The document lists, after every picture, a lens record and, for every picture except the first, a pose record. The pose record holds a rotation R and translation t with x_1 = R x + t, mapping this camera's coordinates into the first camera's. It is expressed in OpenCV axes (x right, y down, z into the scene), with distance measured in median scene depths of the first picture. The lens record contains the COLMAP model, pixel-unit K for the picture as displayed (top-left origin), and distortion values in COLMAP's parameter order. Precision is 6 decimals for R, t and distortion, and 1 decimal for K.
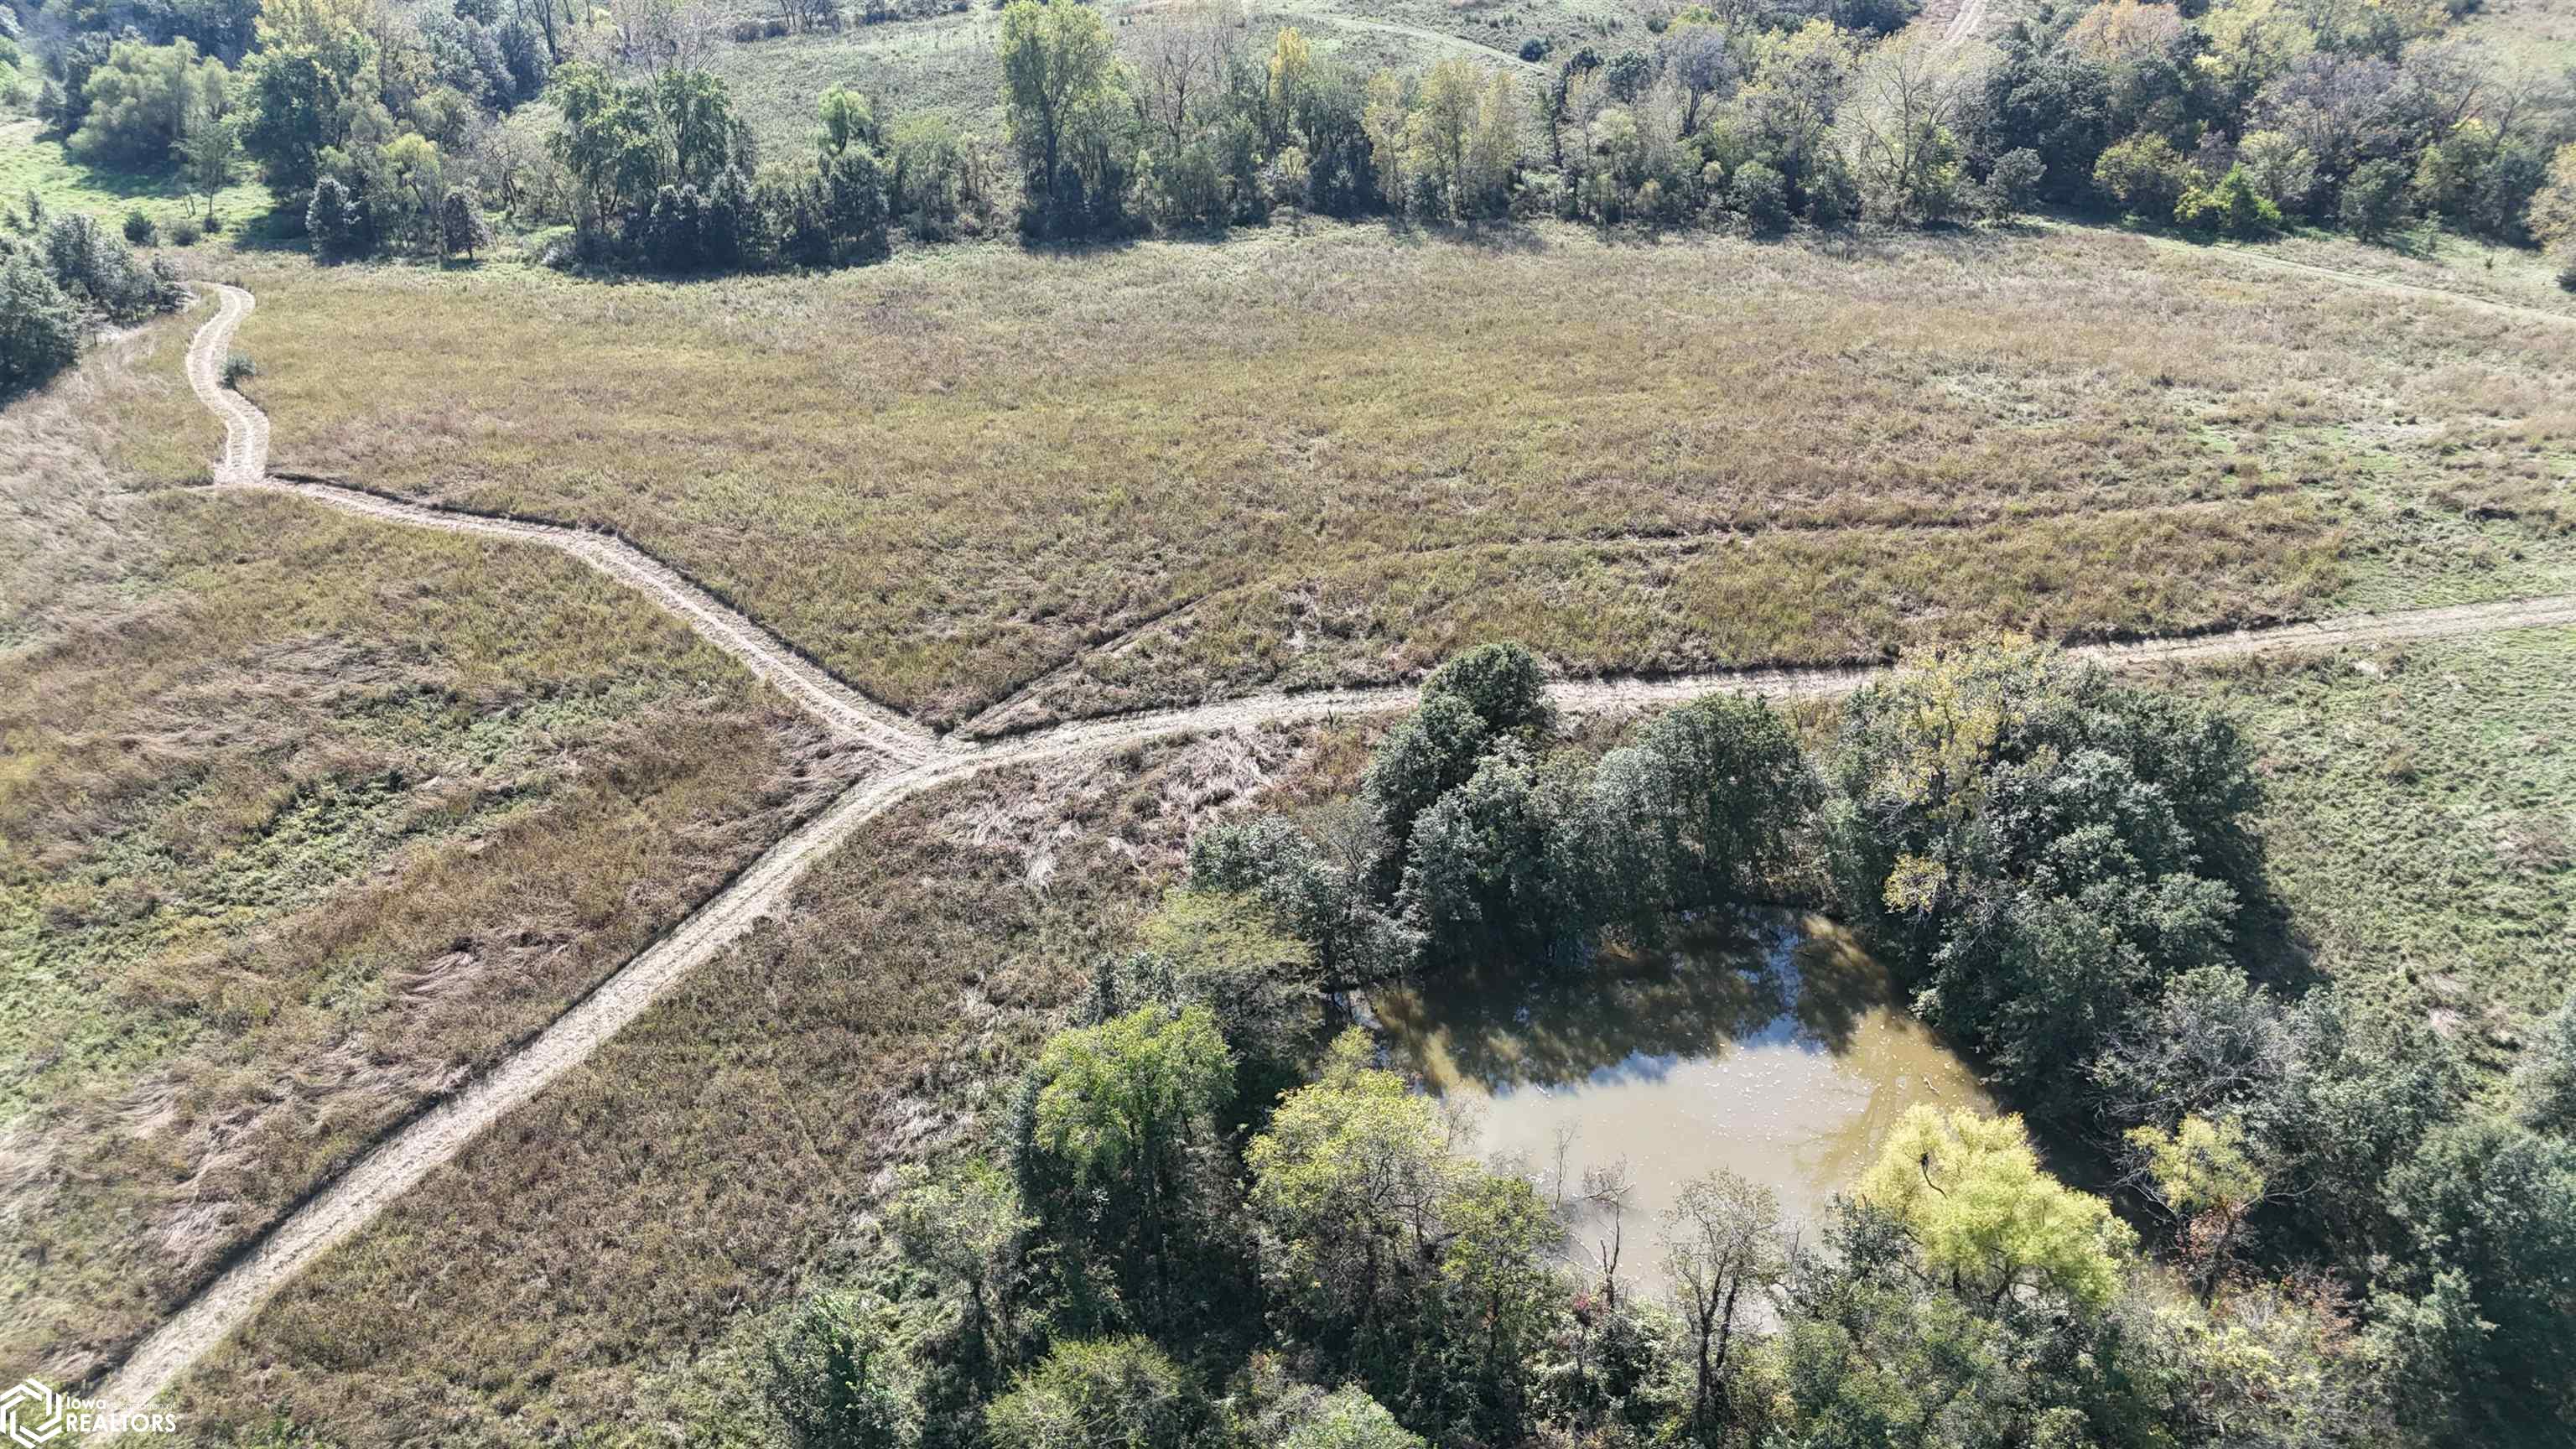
lens RADIAL K [[1834.2, 0, 1288.1], [0, 1834.2, 723.0], [0, 0, 1]] dist [0.021863, -0.020420]
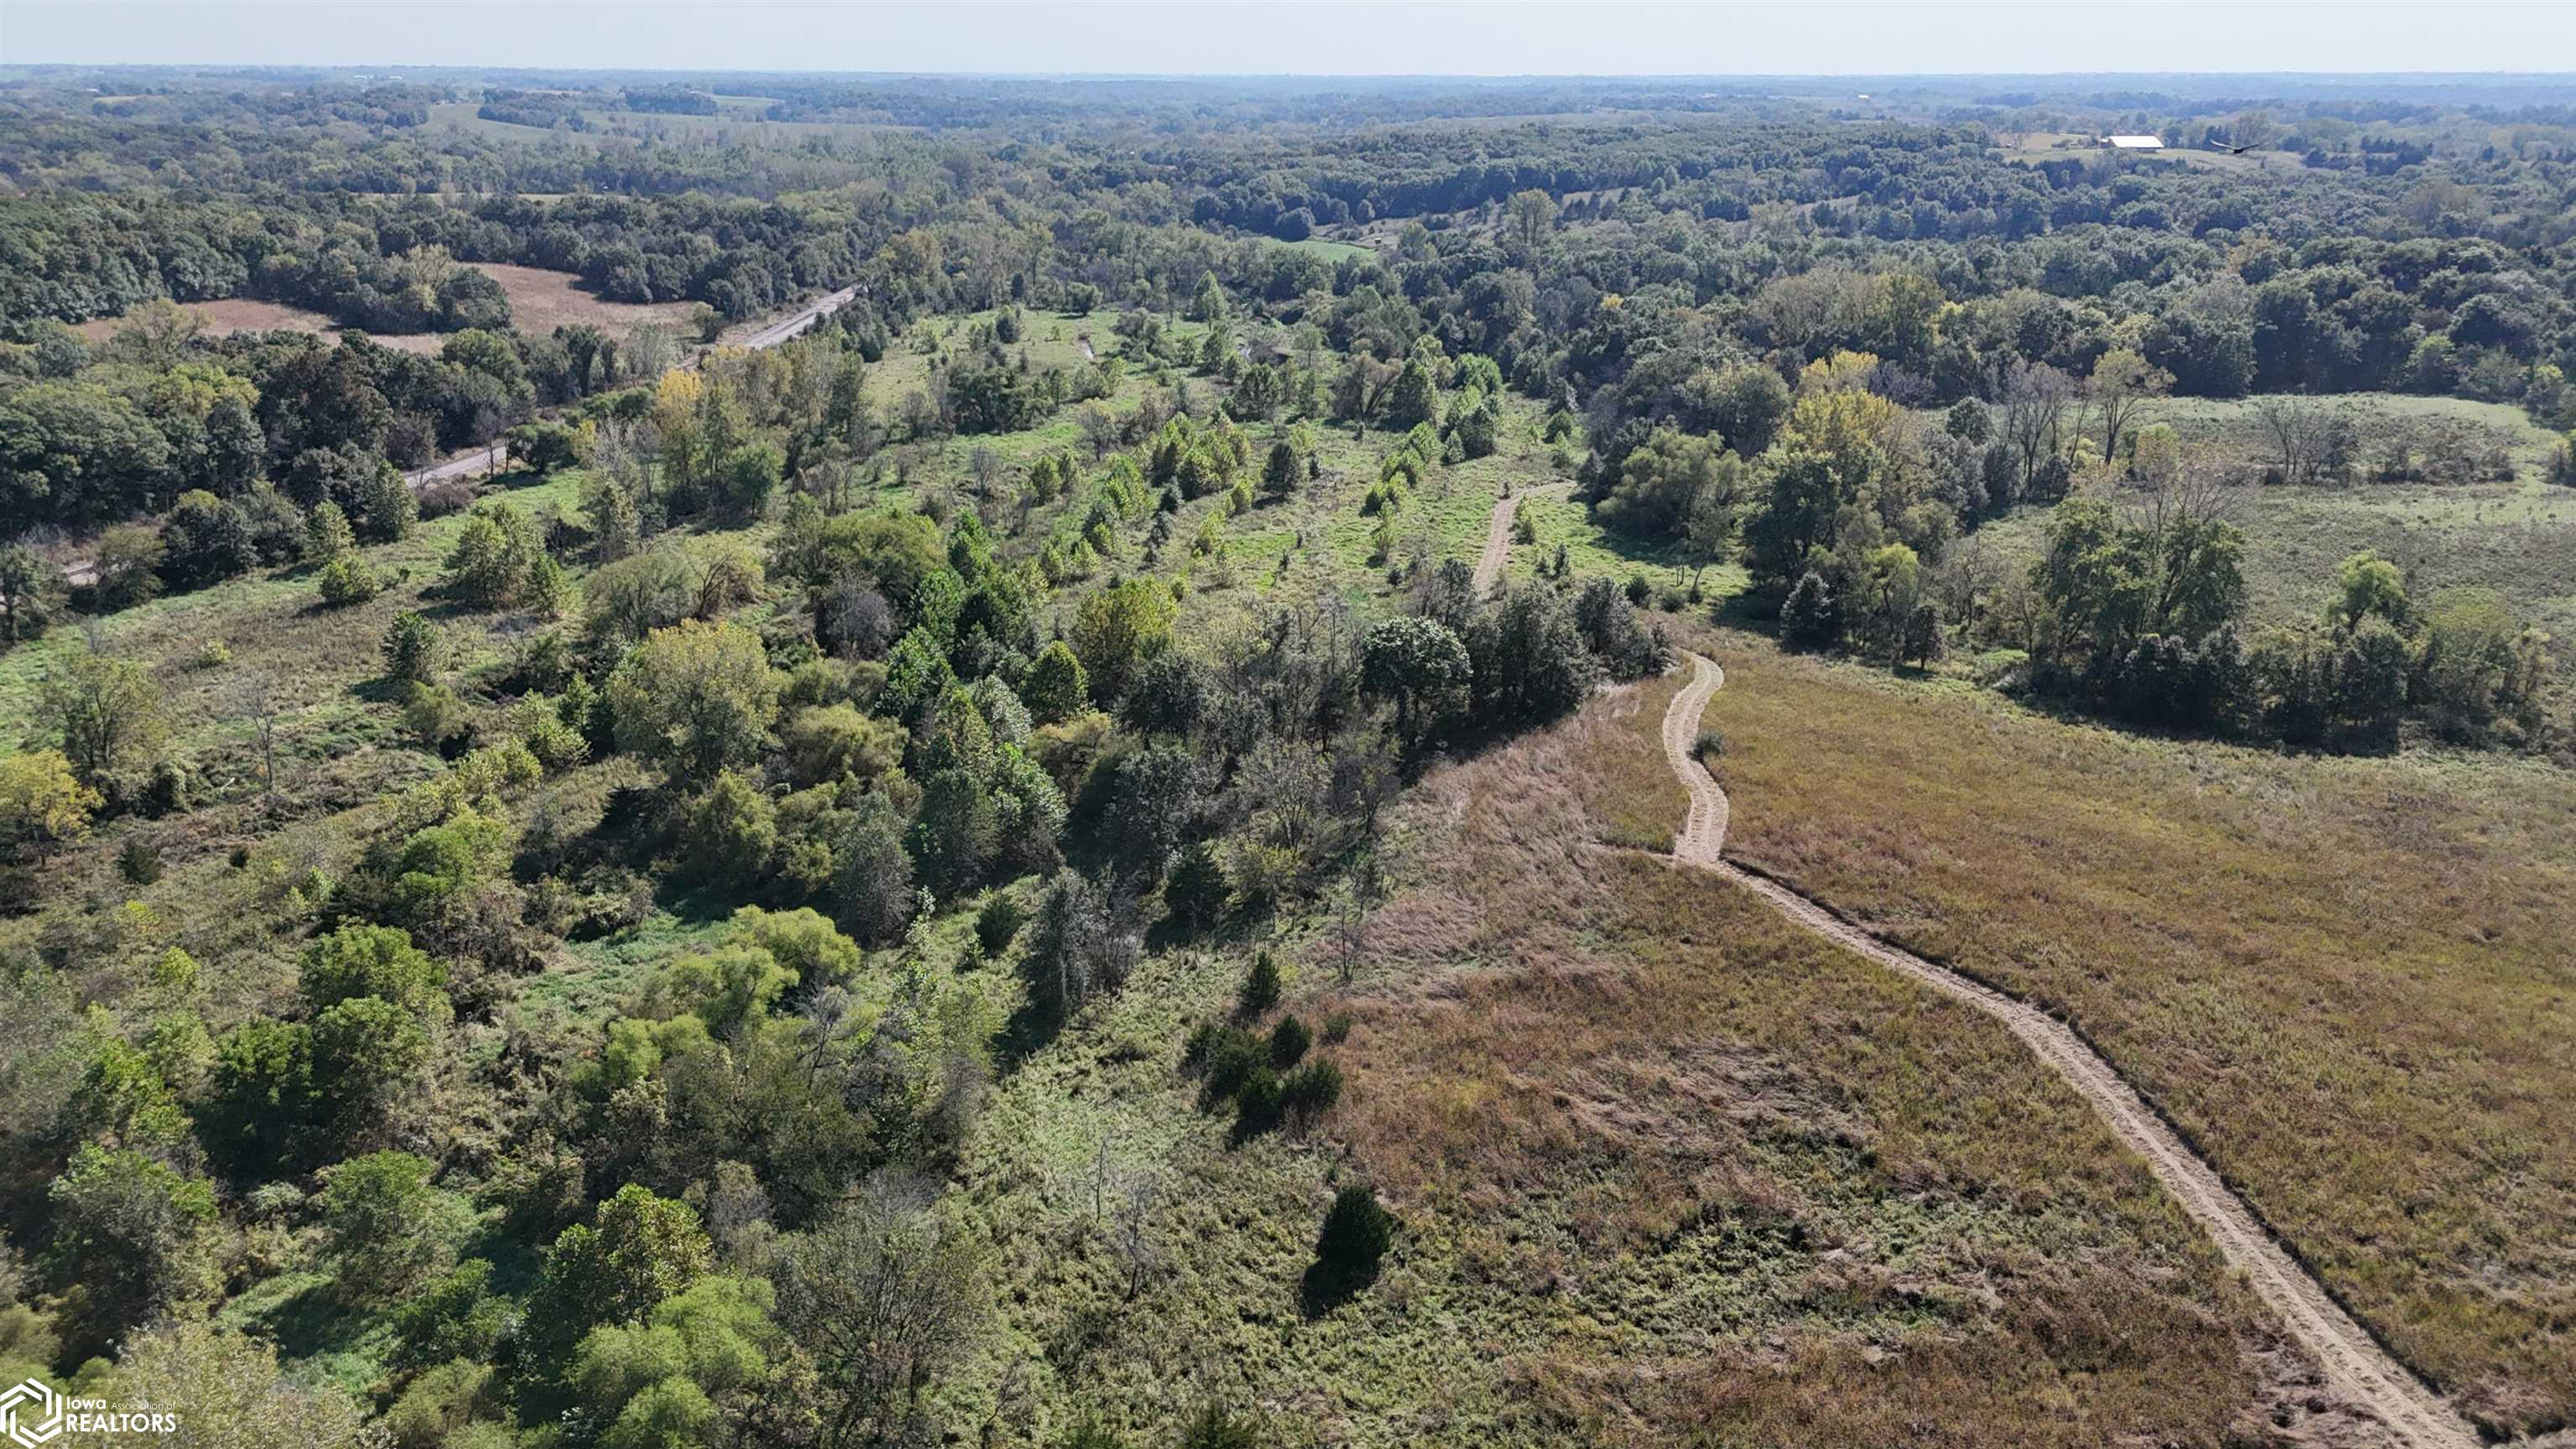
lens RADIAL K [[1834.2, 0, 1284.4], [0, 1834.2, 729.1], [0, 0, 1]] dist [0.021863, -0.020420]
pose [[0.761364, 0.199555, -0.616849, -0.128017], [-0.317793, 0.944179, -0.086797, -0.037459], [0.565095, 0.262114, 0.782281, 0.051298]]
